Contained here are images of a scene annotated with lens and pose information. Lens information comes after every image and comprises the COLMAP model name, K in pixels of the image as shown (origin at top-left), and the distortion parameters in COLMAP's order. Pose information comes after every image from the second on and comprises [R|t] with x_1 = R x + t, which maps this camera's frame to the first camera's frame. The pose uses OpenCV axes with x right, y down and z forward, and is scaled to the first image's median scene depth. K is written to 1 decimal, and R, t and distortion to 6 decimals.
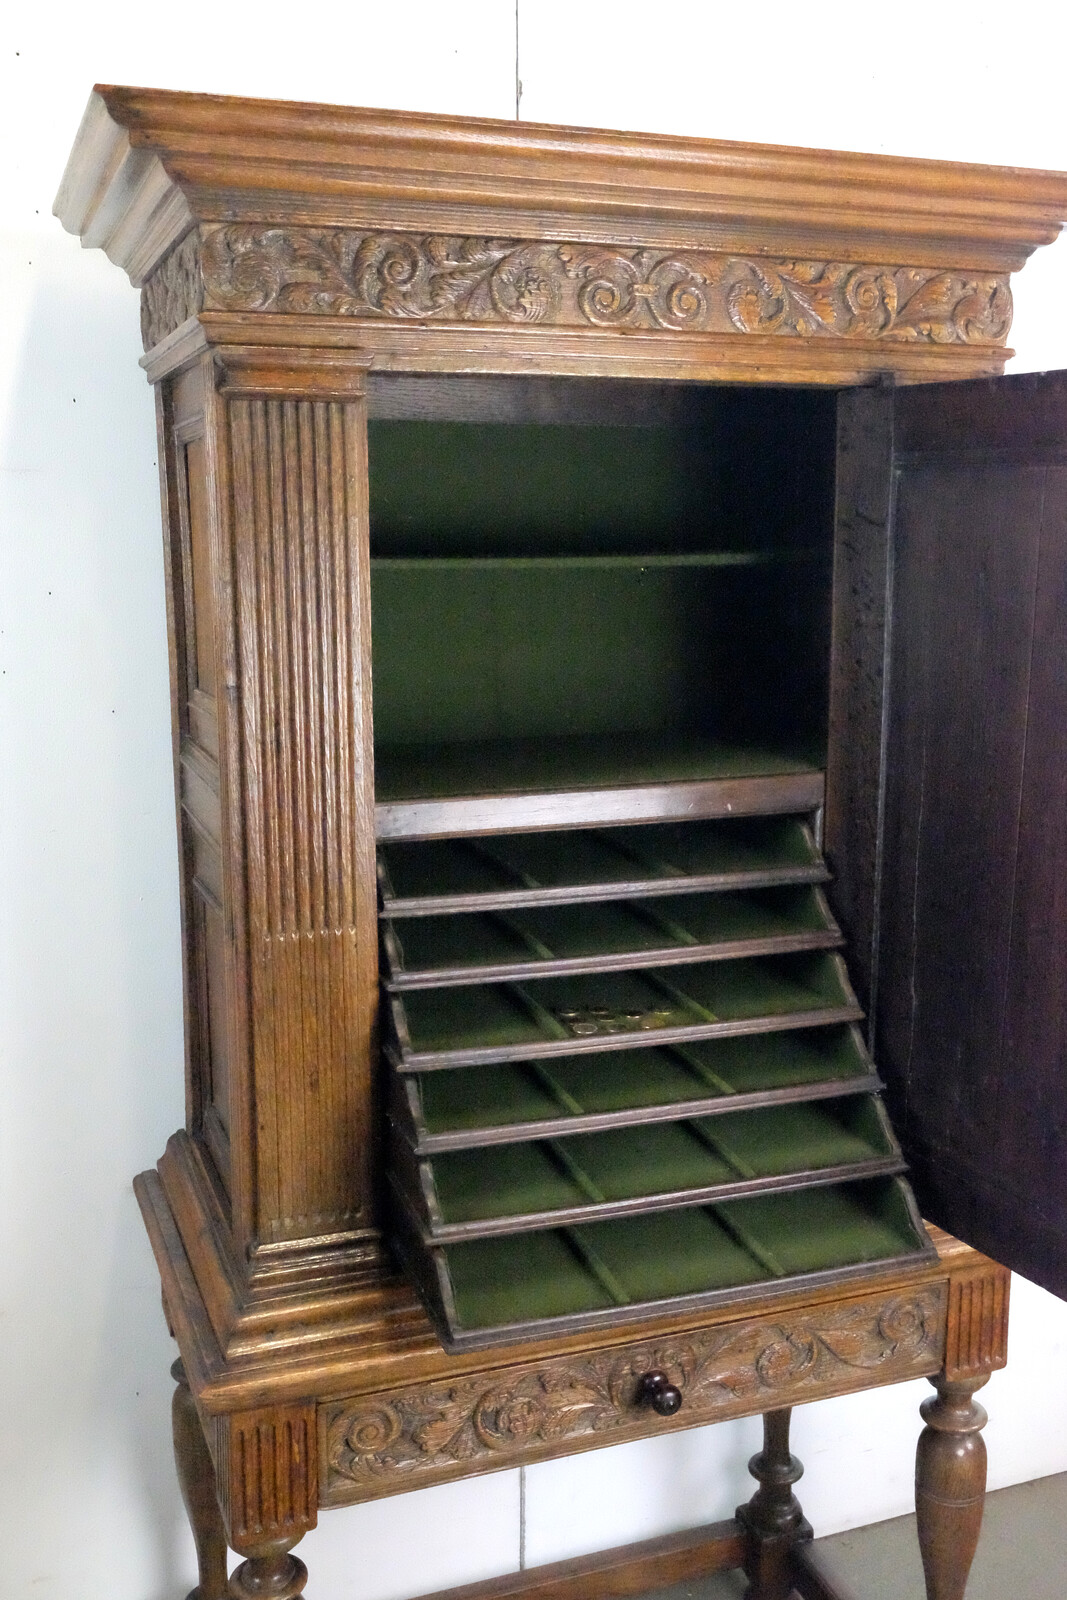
lens RADIAL K [[1511.0, 0, 533.5], [0, 1511.0, 800.0], [0, 0, 1]] dist [-0.001821, 0.012006]
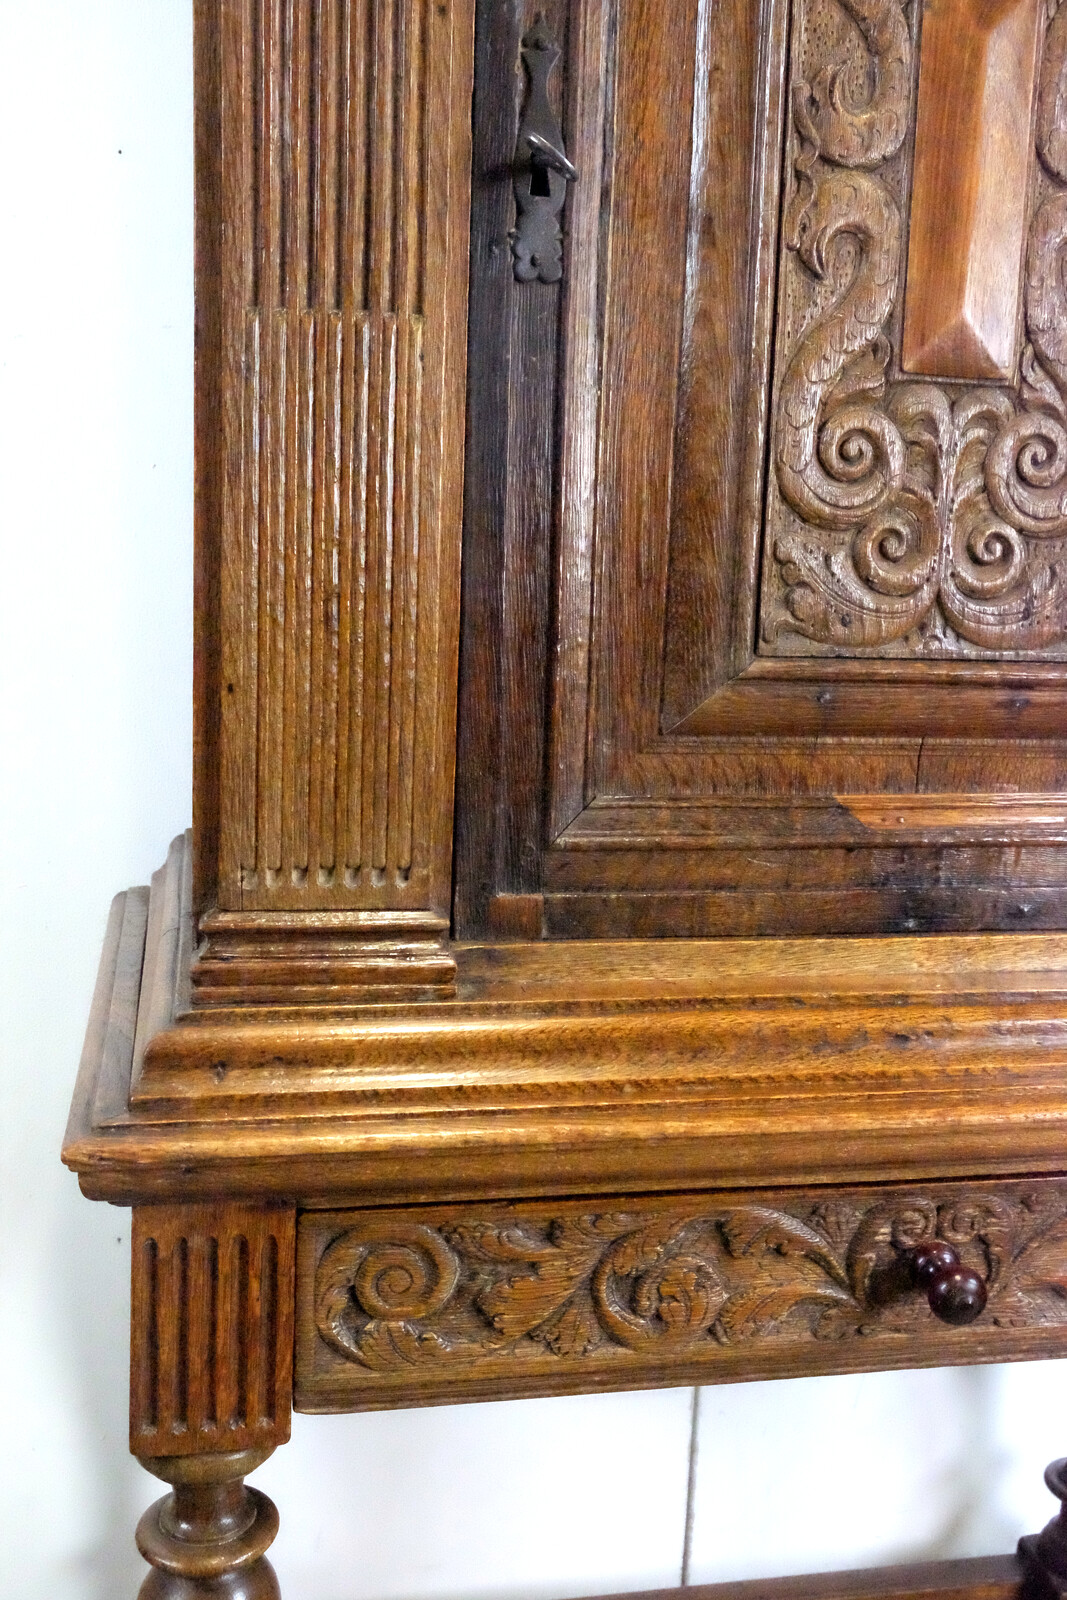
lens RADIAL K [[1578.1, 0, 533.5], [0, 1578.1, 800.0], [0, 0, 1]] dist [0.007663, 0.003009]
pose [[0.986693, 0.064044, -0.149449, 0.012888], [-0.063004, 0.997945, 0.011688, 0.231440], [0.149891, -0.002117, 0.988700, 0.438296]]
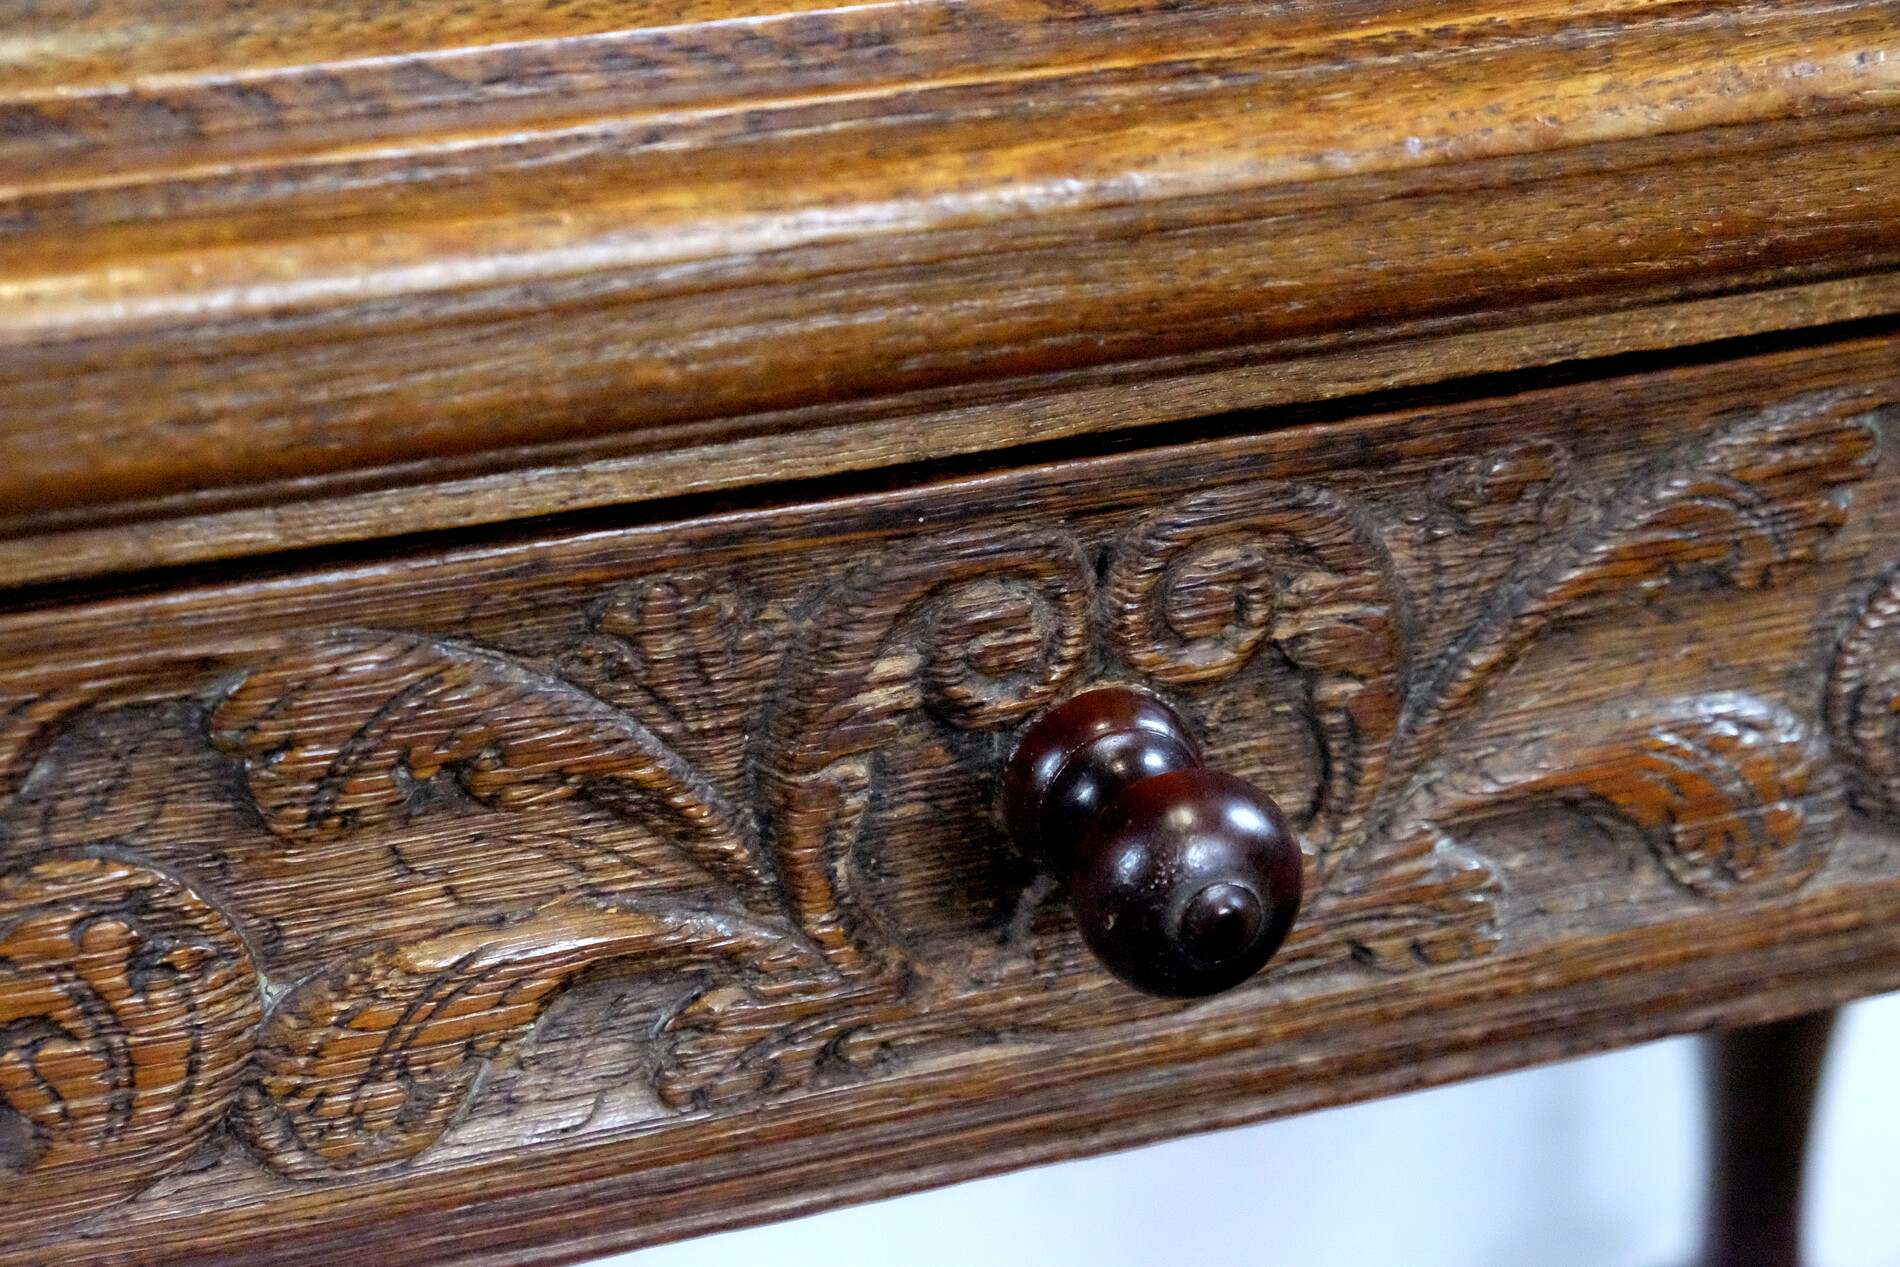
lens RADIAL K [[4089.7, 0, 950.0], [0, 4089.7, 633.5], [0, 0, 1]] dist [-0.047404, -0.611192]
pose [[0.999853, -0.013489, -0.010548, 0.073396], [0.015585, 0.972043, 0.234283, 0.297671], [0.007093, -0.234413, 0.972111, 0.668798]]
